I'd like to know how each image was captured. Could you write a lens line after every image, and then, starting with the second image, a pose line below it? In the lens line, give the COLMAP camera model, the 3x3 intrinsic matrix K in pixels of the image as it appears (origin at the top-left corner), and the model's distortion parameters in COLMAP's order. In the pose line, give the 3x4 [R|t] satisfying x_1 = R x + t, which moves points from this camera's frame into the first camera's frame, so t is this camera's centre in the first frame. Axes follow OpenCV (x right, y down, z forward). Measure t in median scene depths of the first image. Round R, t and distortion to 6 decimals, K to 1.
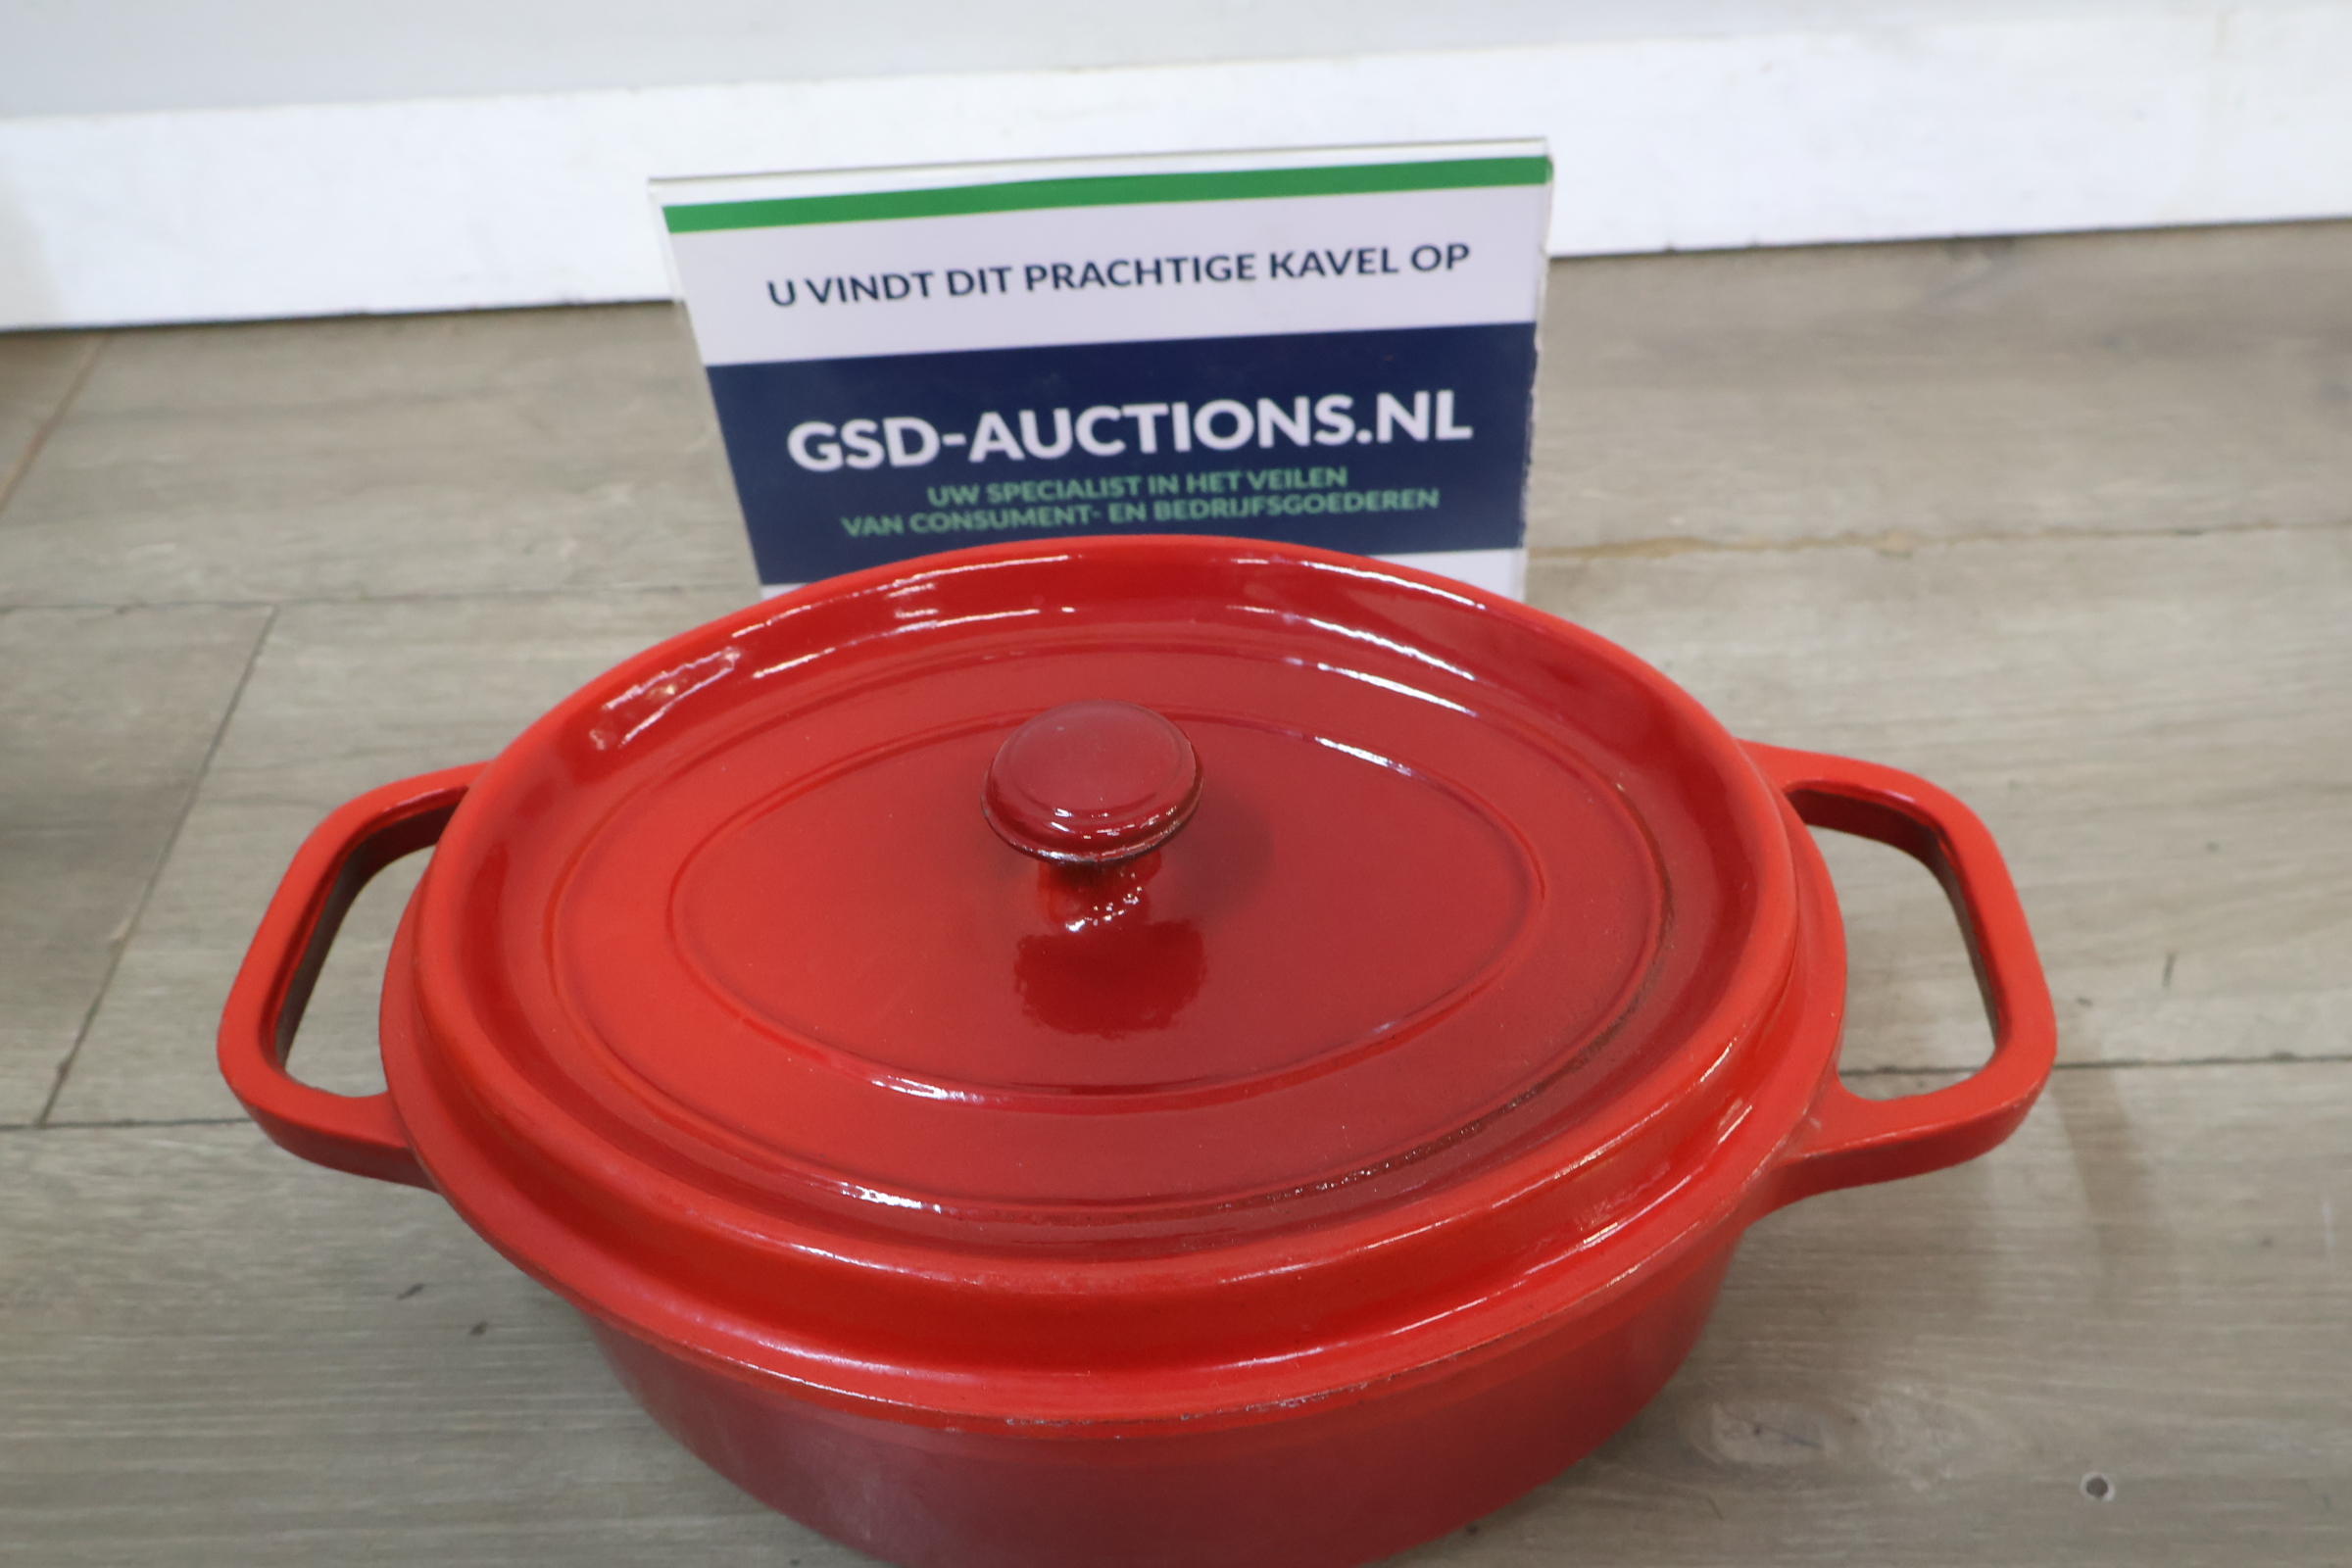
lens RADIAL K [[2198.9, 0, 1174.6], [0, 2198.9, 796.5], [0, 0, 1]] dist [0.015042, 0.000000]
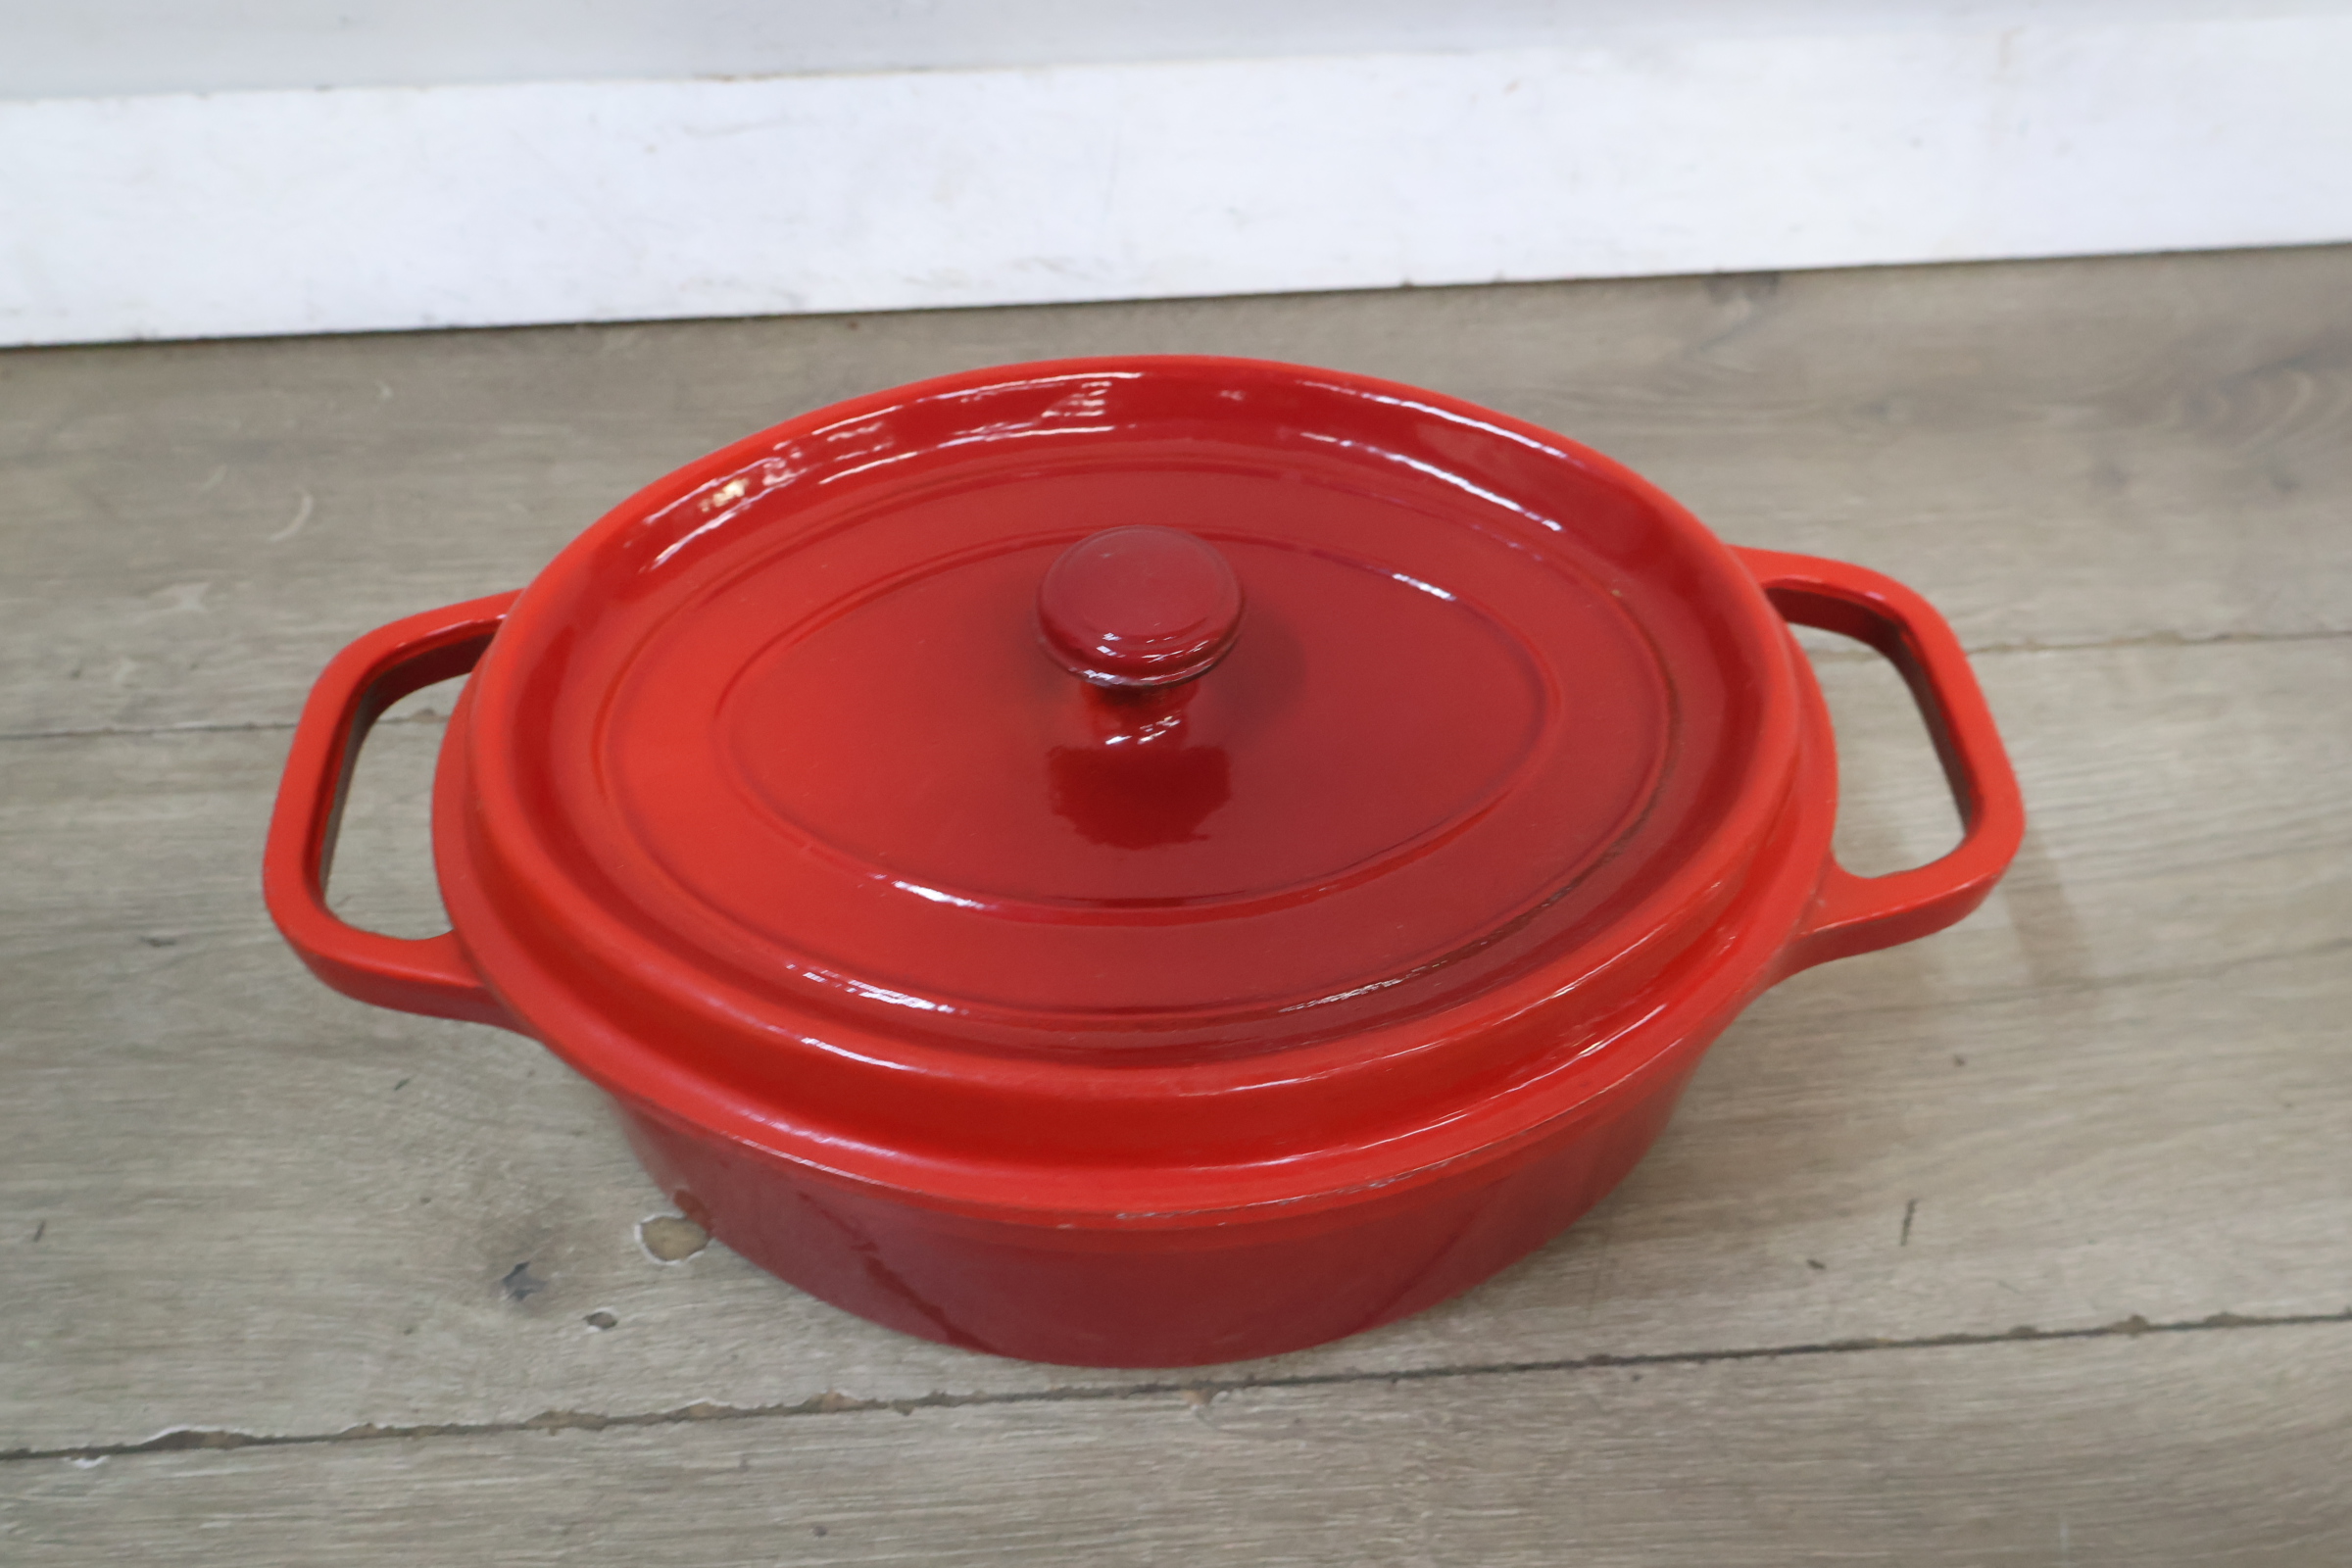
lens RADIAL K [[2198.9, 0, 1178.4], [0, 2198.9, 776.3], [0, 0, 1]] dist [0.015042, 0.000000]
pose [[0.996641, -0.014686, 0.080569, 0.066715], [0.007336, 0.995844, 0.090776, -0.154189], [-0.081568, -0.089880, 0.992607, 0.115790]]
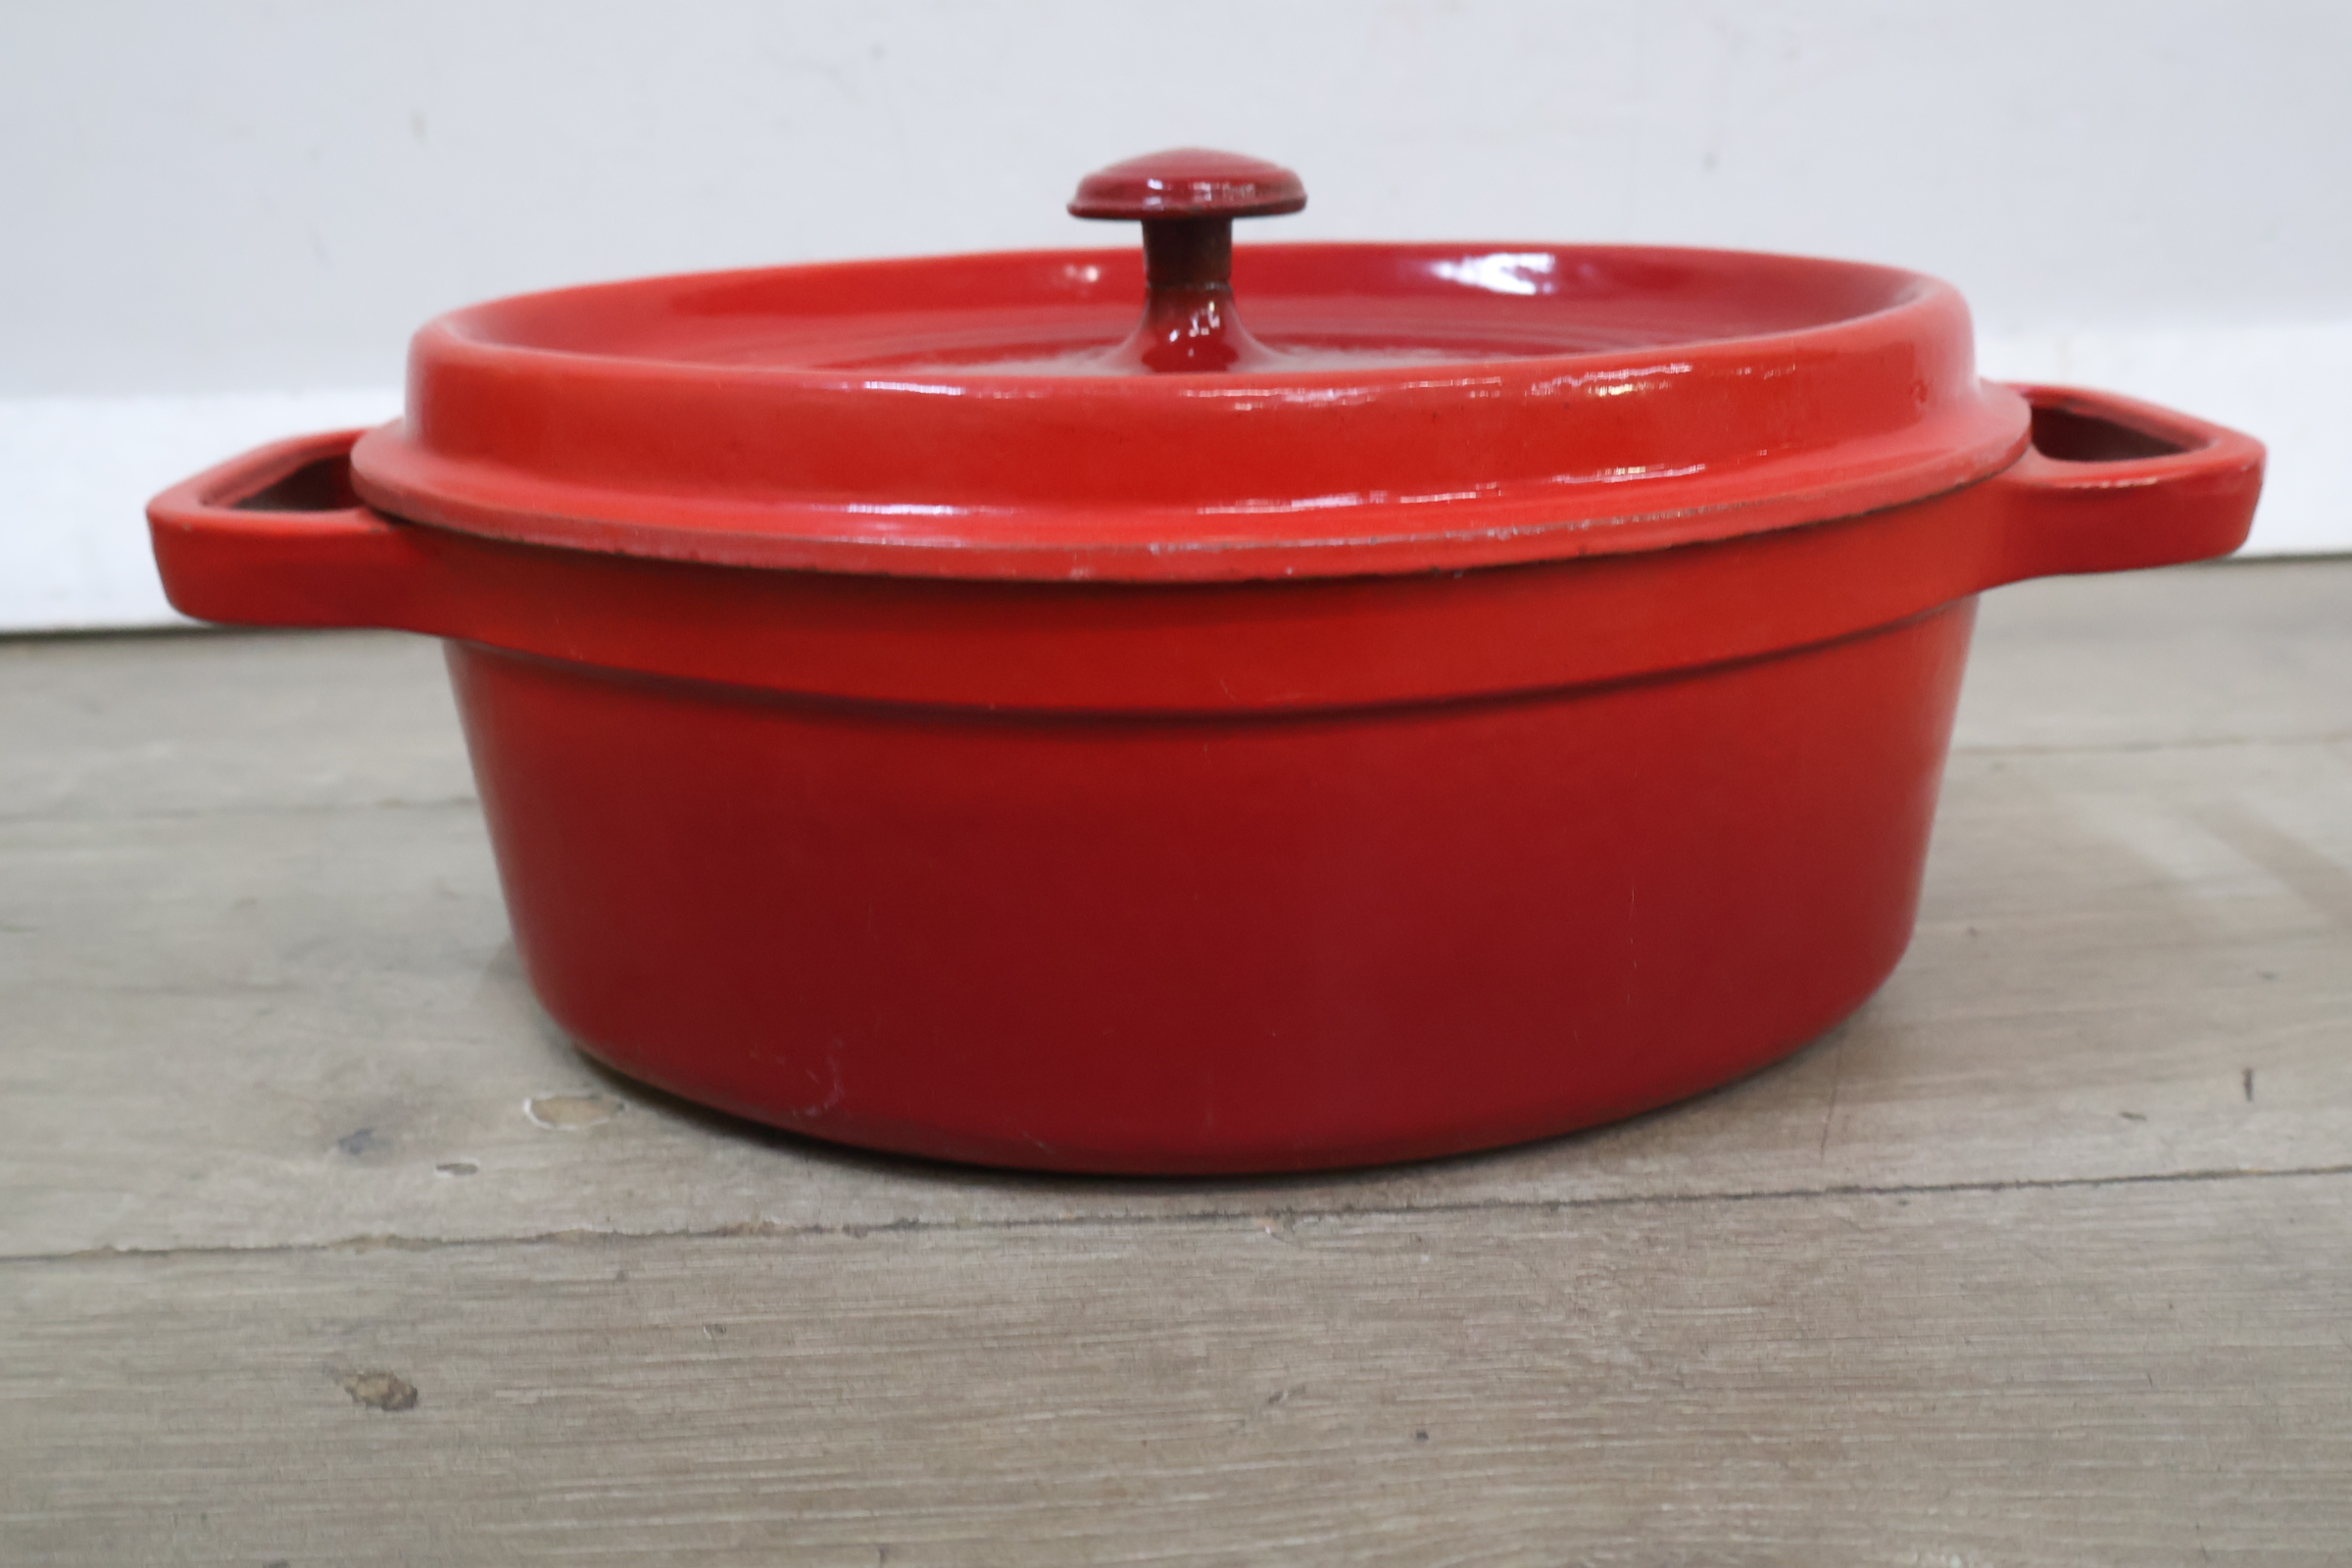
lens RADIAL K [[2198.9, 0, 1165.4], [0, 2198.9, 759.7], [0, 0, 1]] dist [0.015042, 0.000000]
pose [[0.999360, 0.011682, 0.033796, 0.084365], [0.004521, 0.896261, -0.443505, 0.232049], [-0.035472, 0.443374, 0.895635, 0.307965]]
